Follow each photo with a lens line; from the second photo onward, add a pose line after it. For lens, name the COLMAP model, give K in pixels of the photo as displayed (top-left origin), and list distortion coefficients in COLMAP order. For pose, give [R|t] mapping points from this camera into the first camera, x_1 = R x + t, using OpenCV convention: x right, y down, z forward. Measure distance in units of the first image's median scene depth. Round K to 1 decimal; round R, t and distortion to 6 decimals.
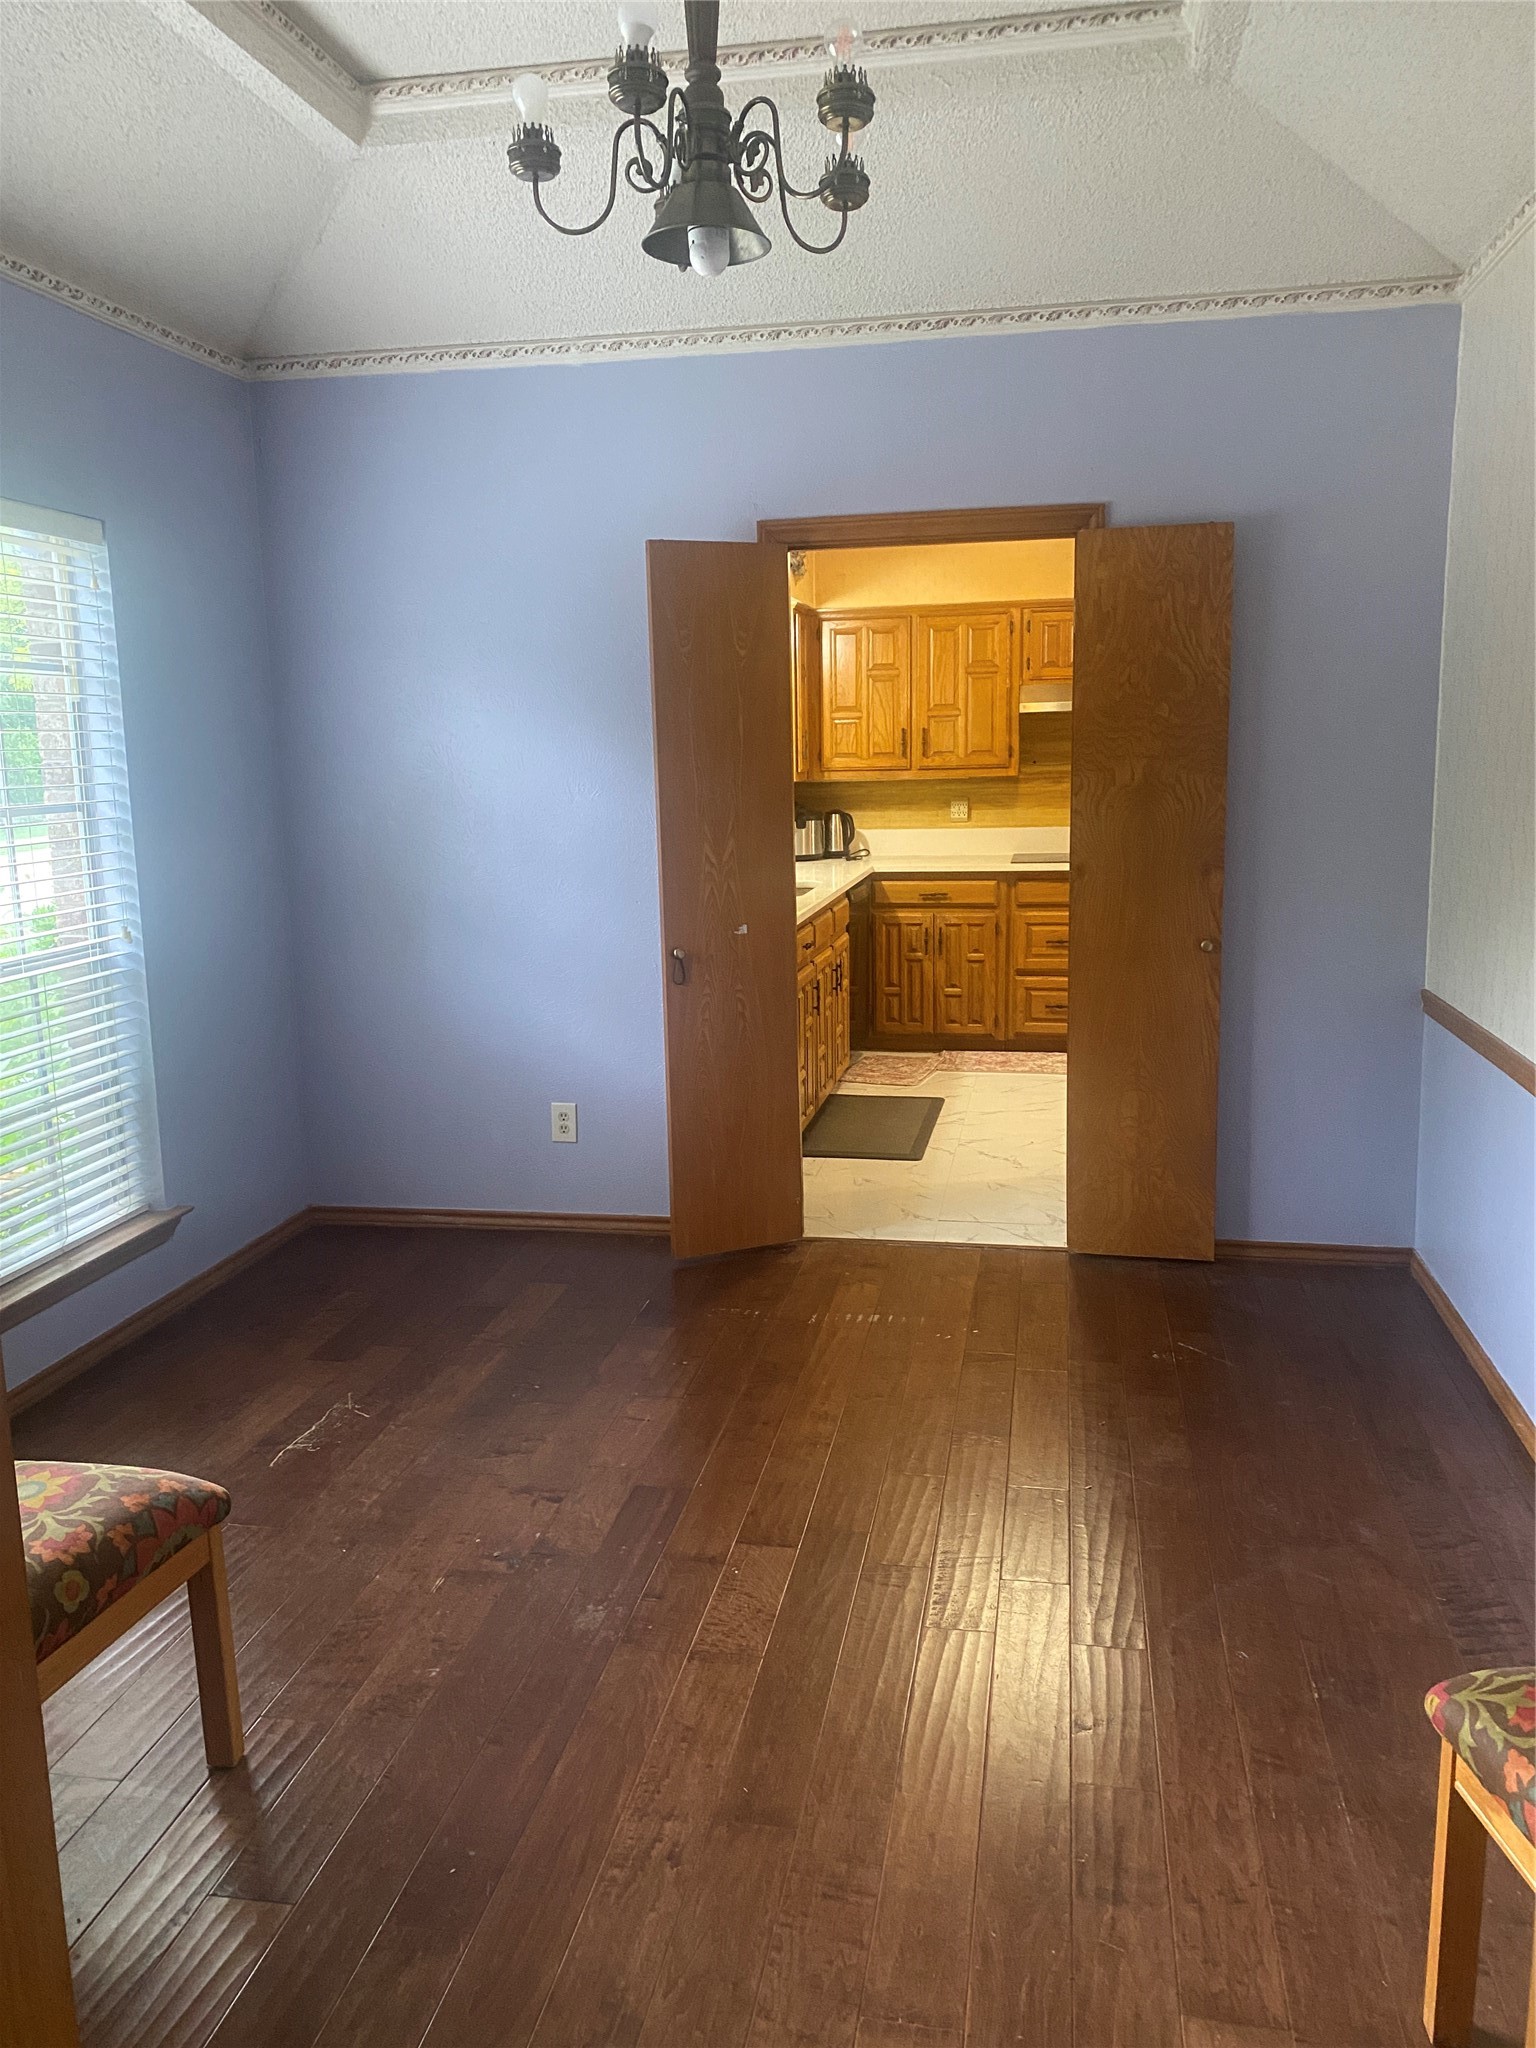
lens RADIAL K [[1556.3, 0, 777.7], [0, 1556.3, 1021.7], [0, 0, 1]] dist [0.078838, -0.153860]
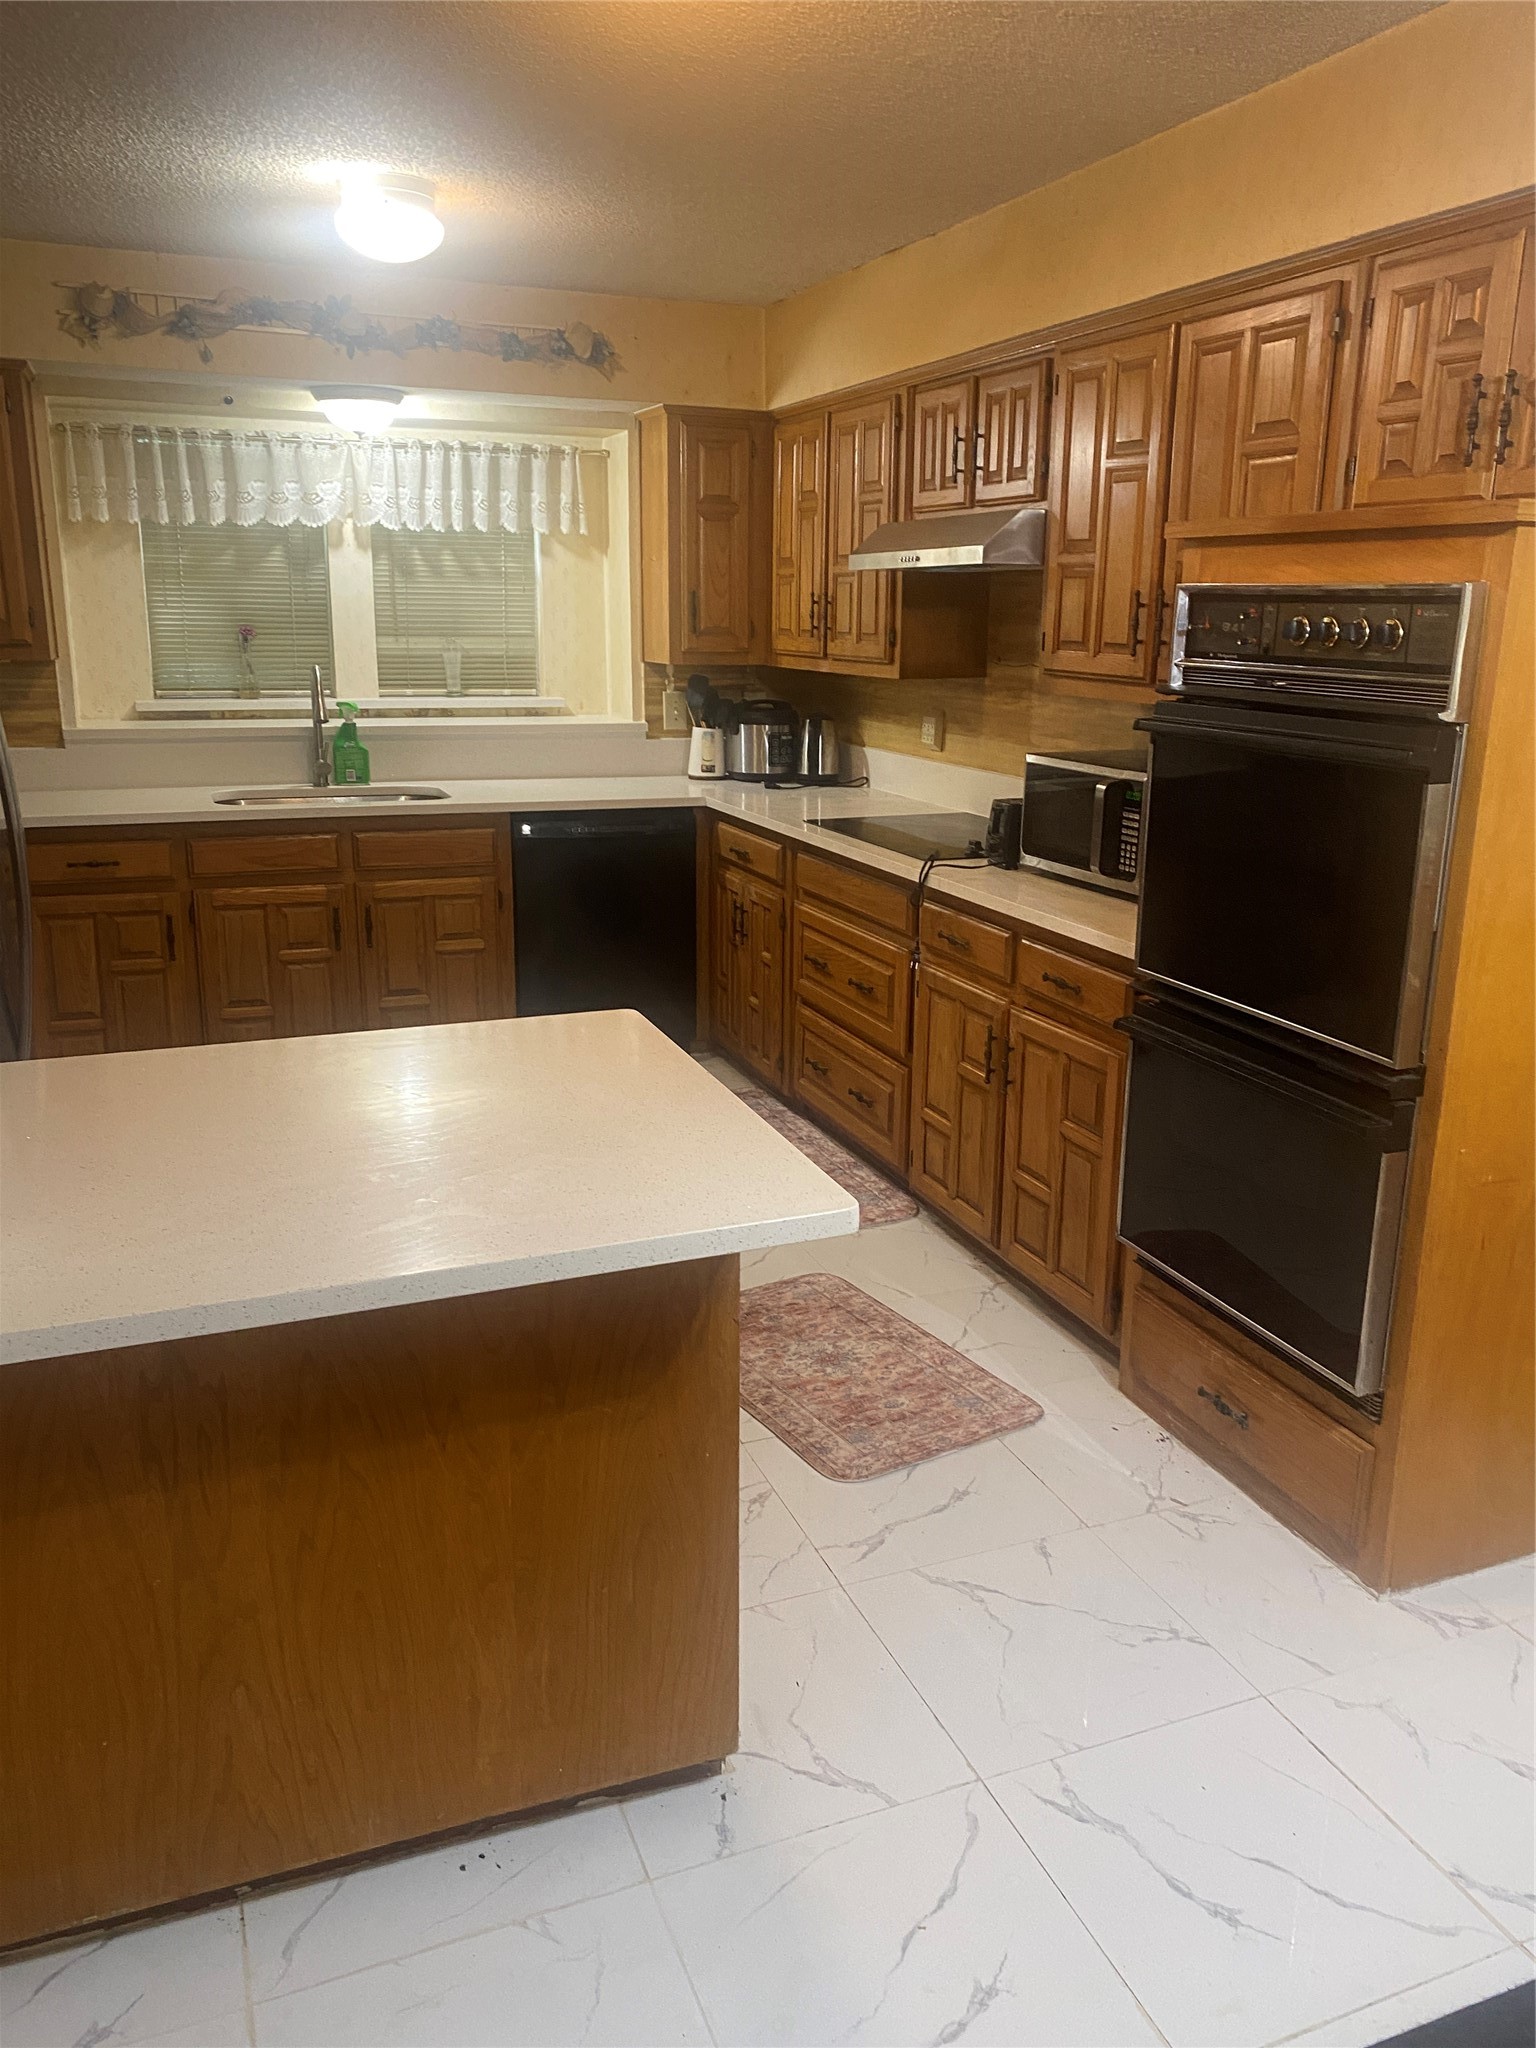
lens RADIAL K [[1556.3, 0, 777.7], [0, 1556.3, 1021.7], [0, 0, 1]] dist [0.078838, -0.153860]
pose [[0.533048, 0.242259, -0.810660, 0.616970], [-0.187261, 0.968150, 0.166191, -0.116371], [0.825102, 0.063217, 0.561436, 0.611348]]
